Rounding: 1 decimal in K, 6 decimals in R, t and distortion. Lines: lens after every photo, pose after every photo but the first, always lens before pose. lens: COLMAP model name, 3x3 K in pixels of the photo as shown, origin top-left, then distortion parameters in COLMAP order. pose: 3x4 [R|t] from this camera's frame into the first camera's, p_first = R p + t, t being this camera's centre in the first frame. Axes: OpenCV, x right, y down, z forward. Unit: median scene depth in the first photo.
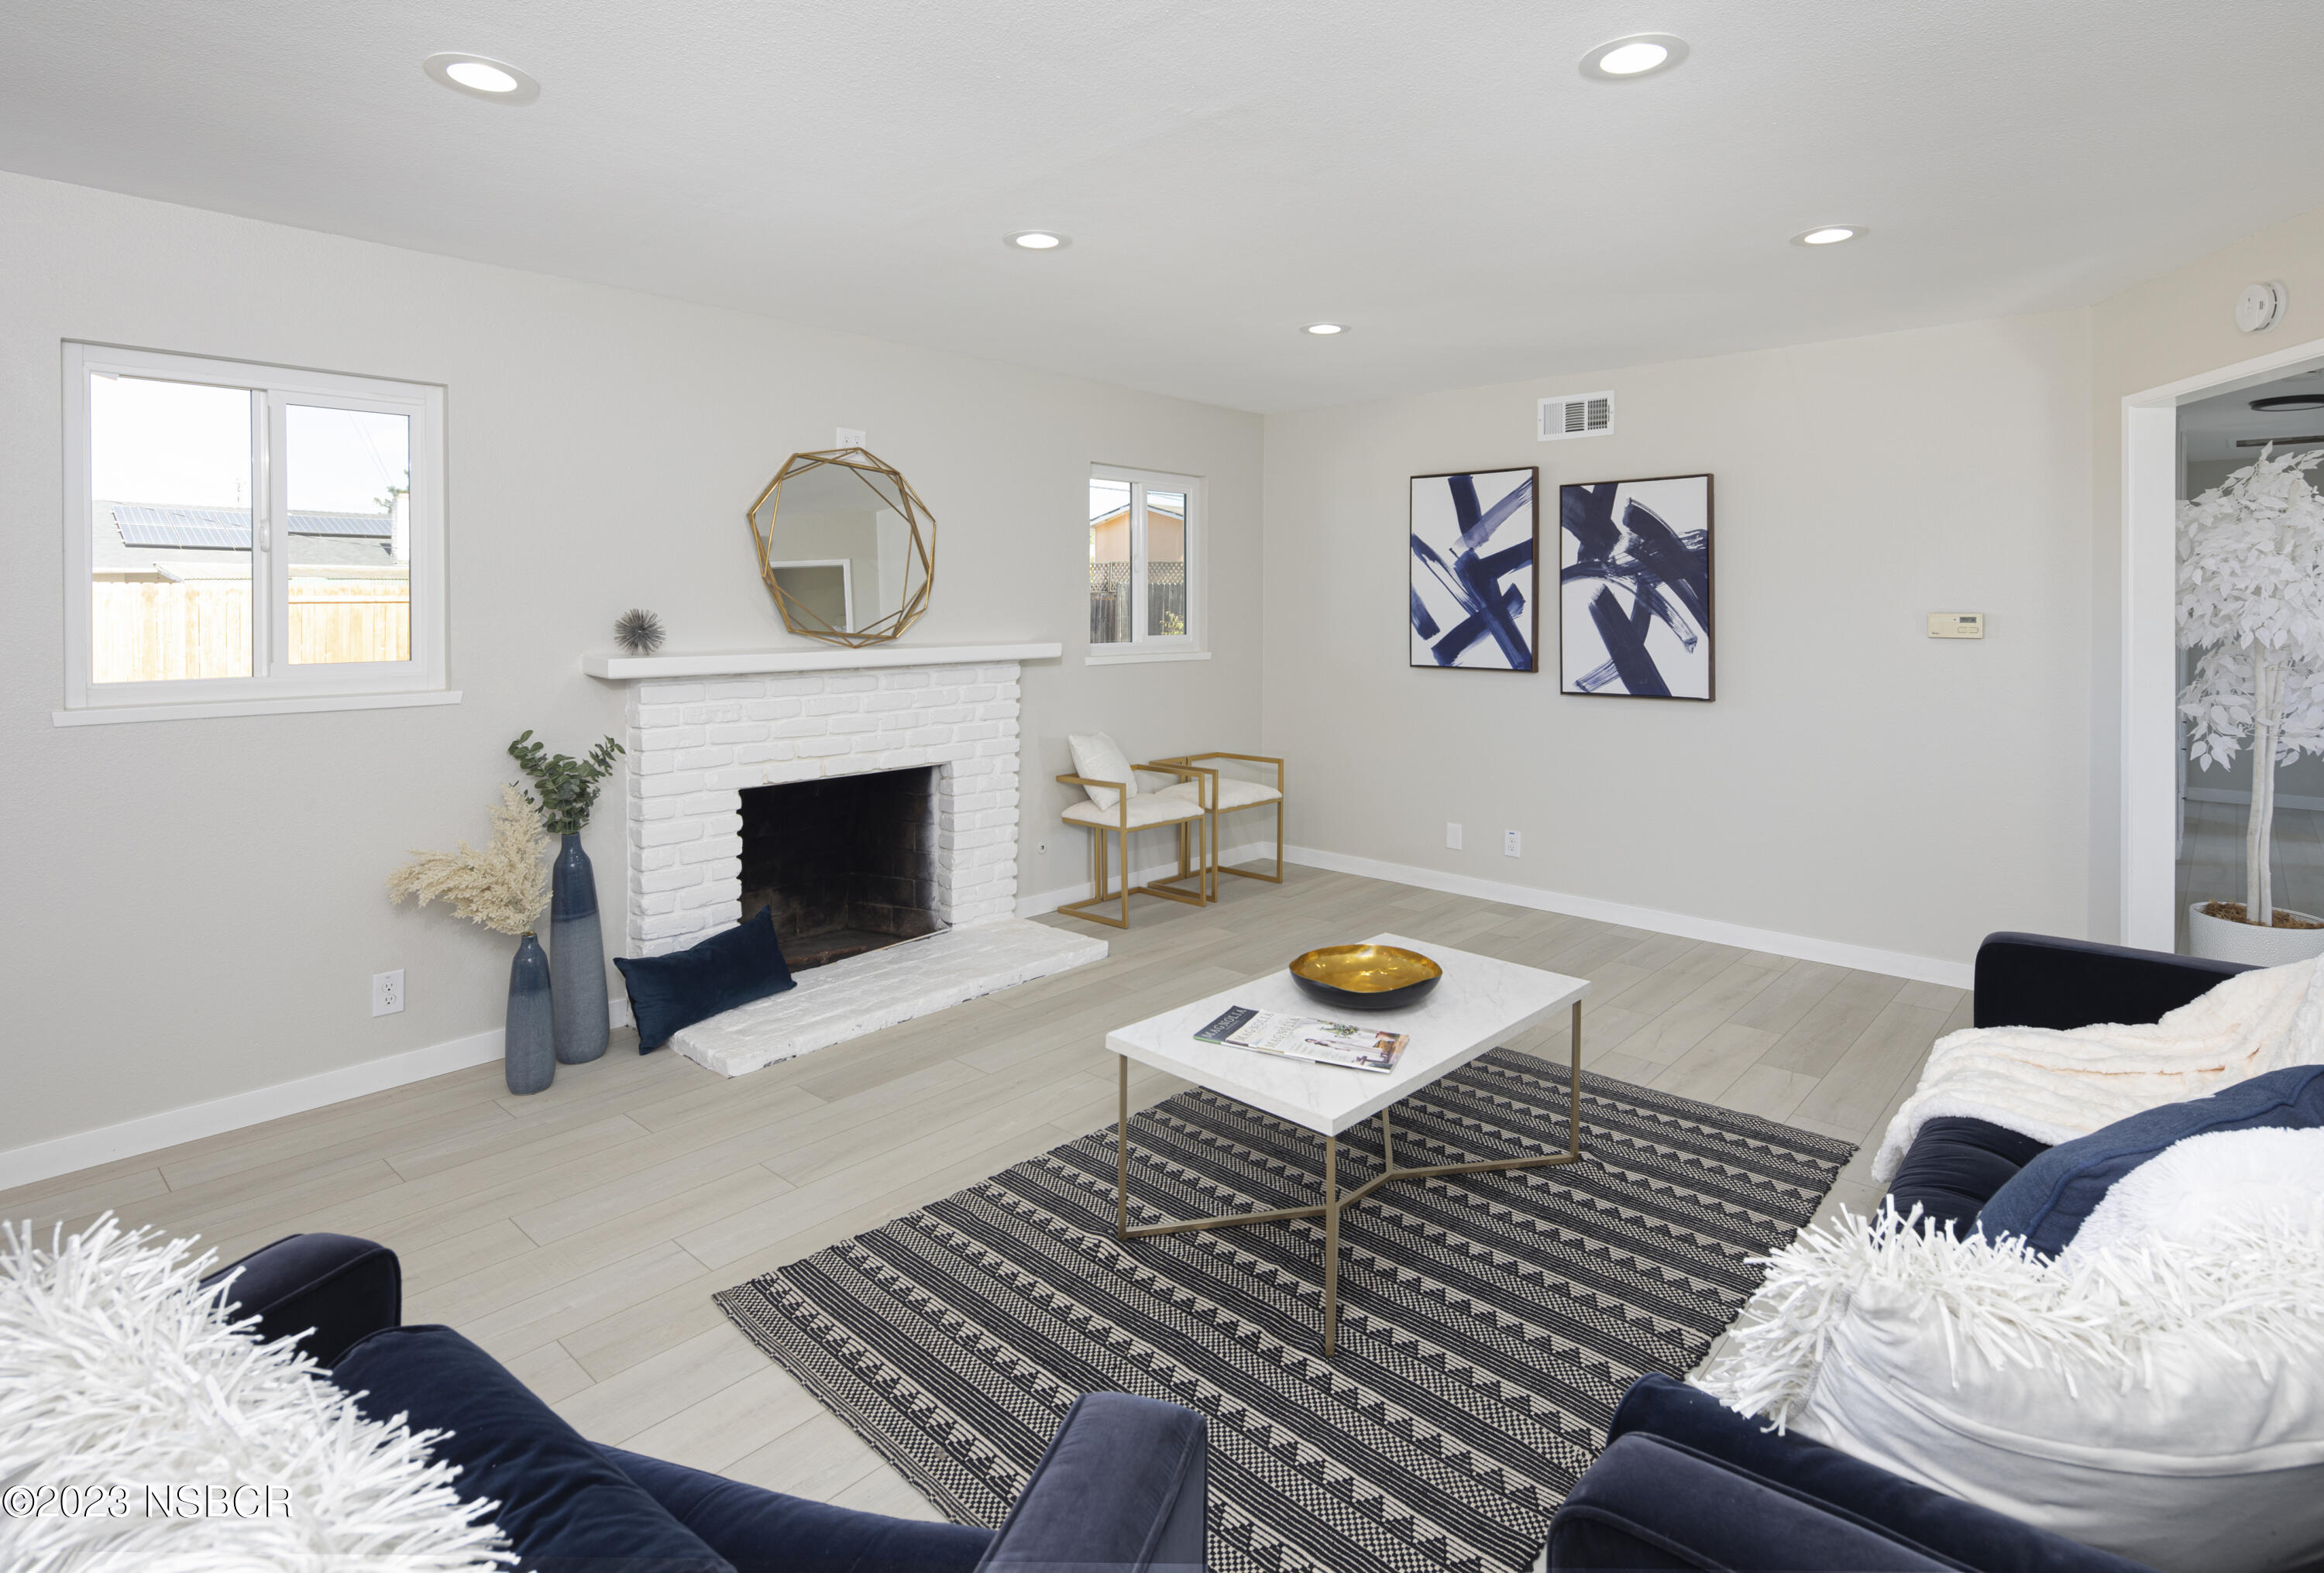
lens RADIAL K [[1145.9, 0, 1147.0], [0, 1145.9, 628.7], [0, 0, 1]] dist [-0.000972, -0.003111]
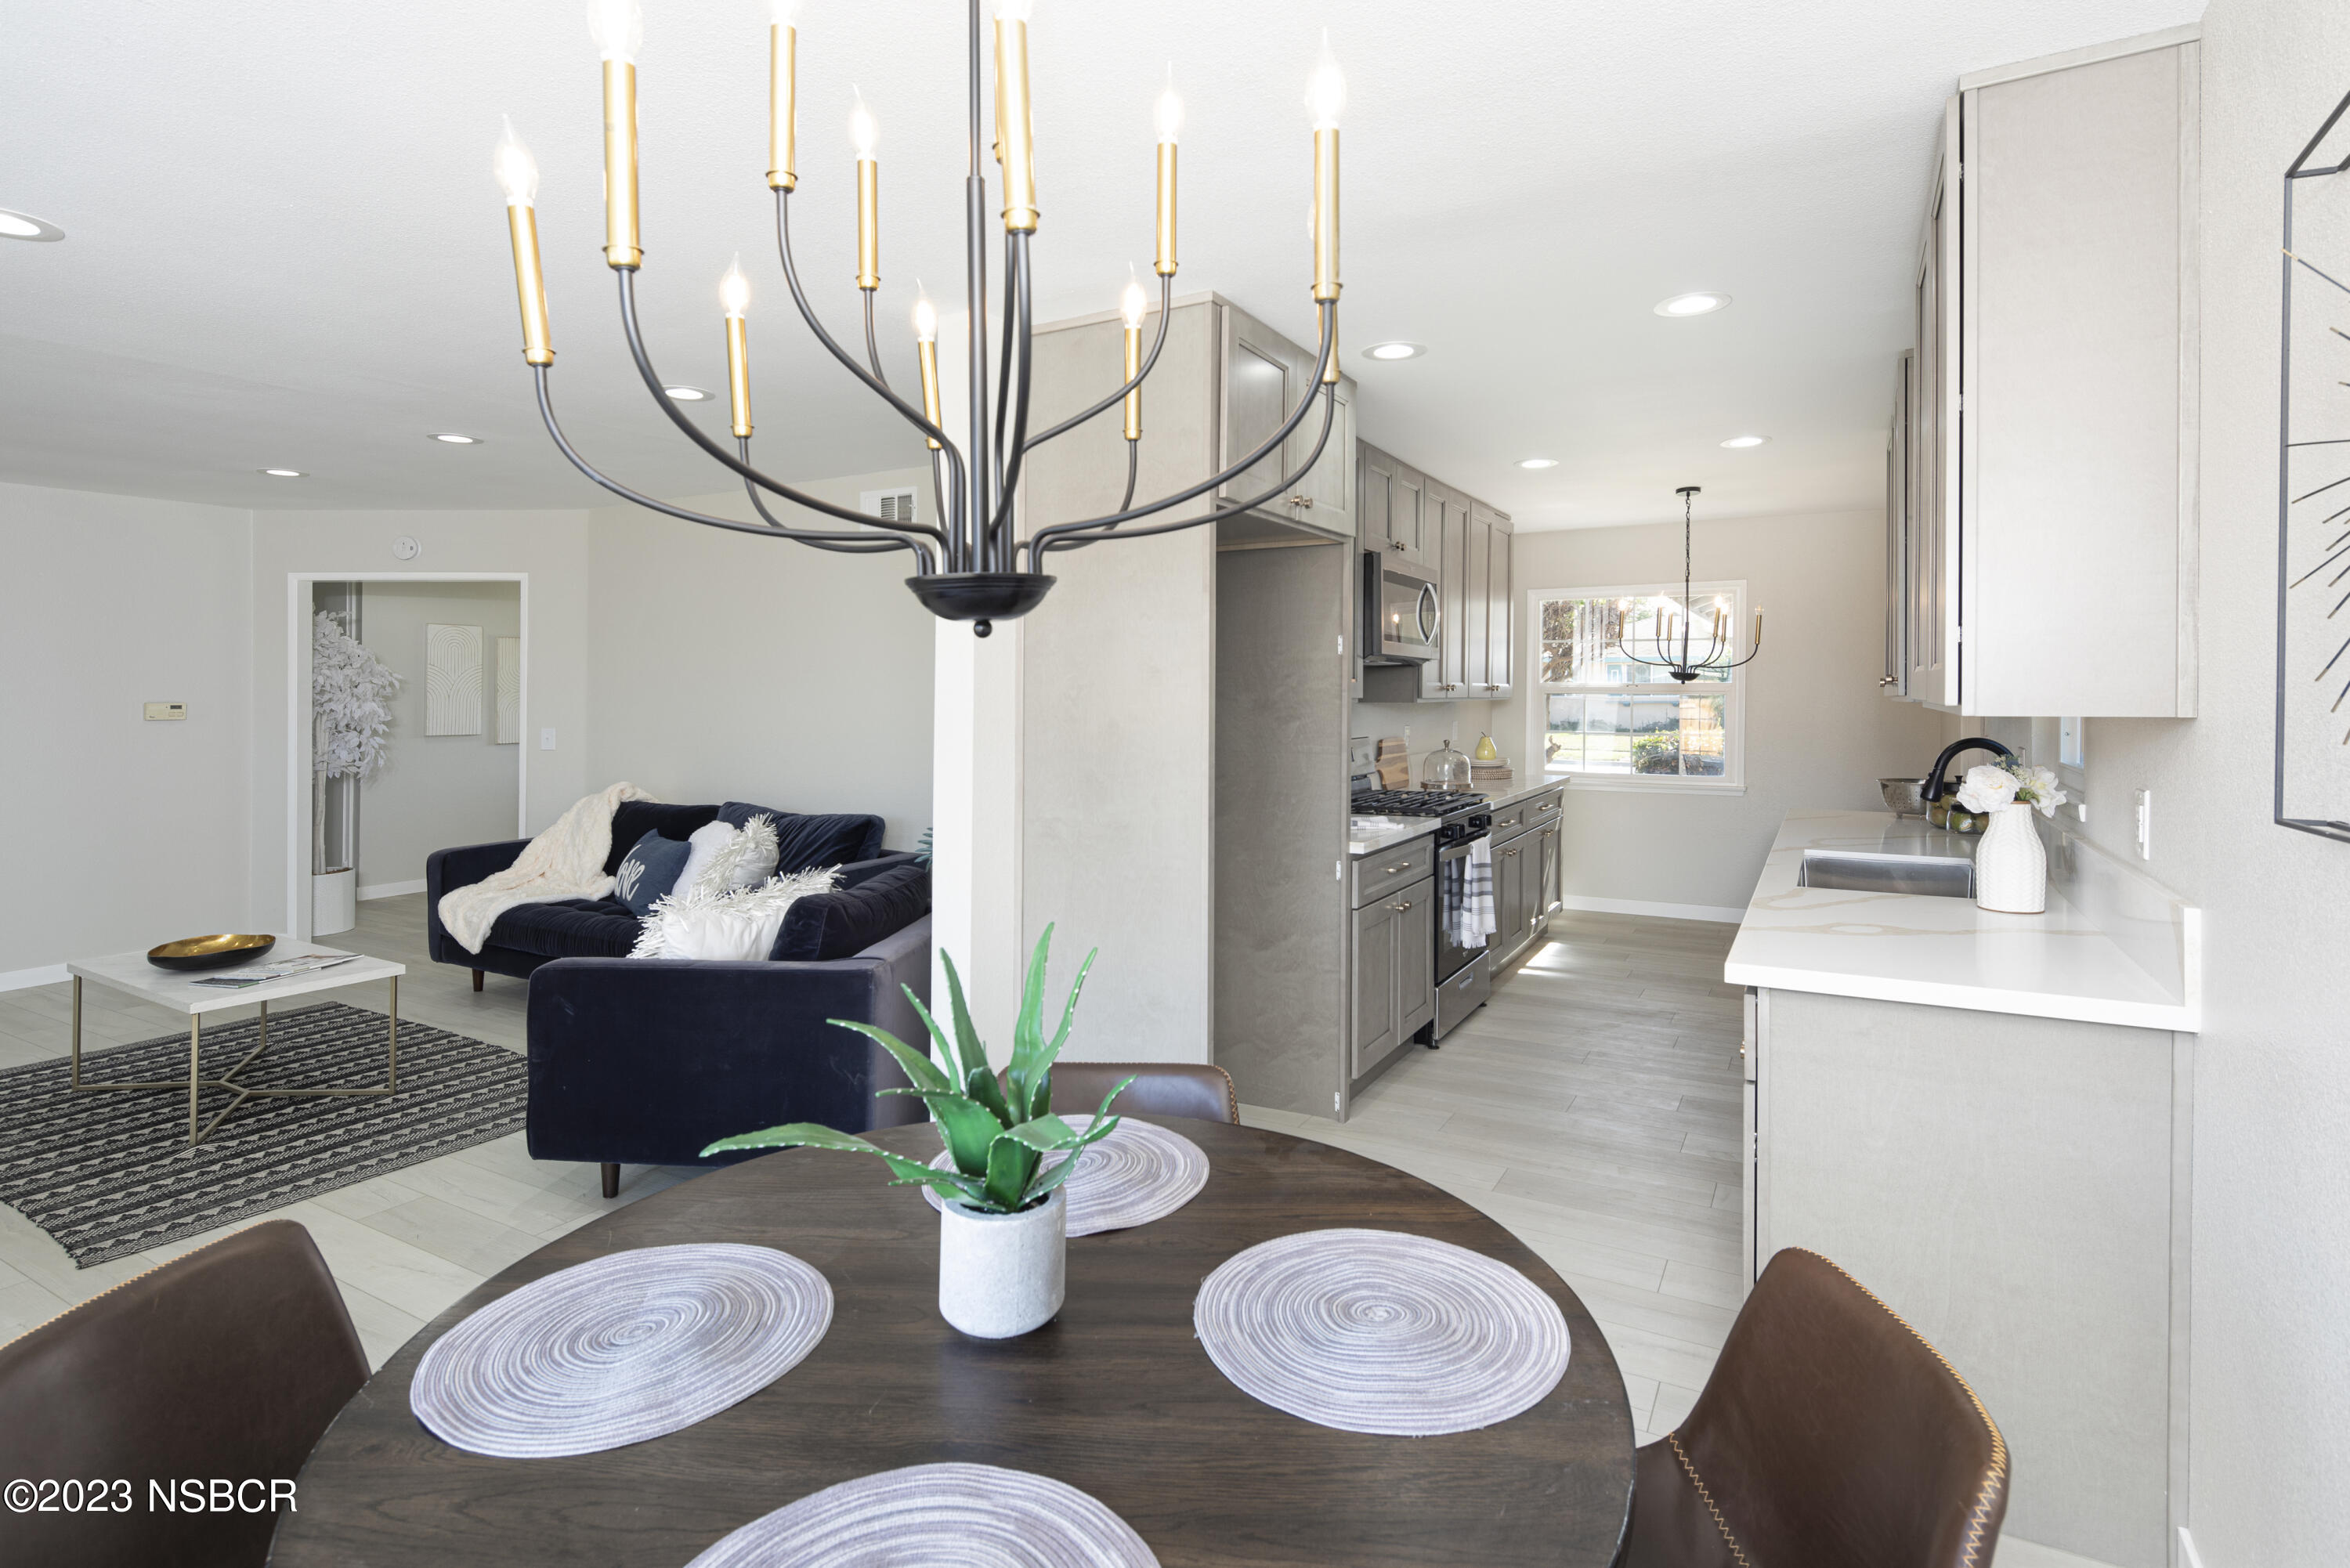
lens RADIAL K [[1158.7, 0, 1215.3], [0, 1158.7, 706.6], [0, 0, 1]] dist [-0.000972, -0.003111]
pose [[-0.224020, -0.012843, 0.974500, -0.819056], [0.021829, 0.999596, 0.018192, -0.004529], [-0.974340, 0.025347, -0.223649, 0.037954]]
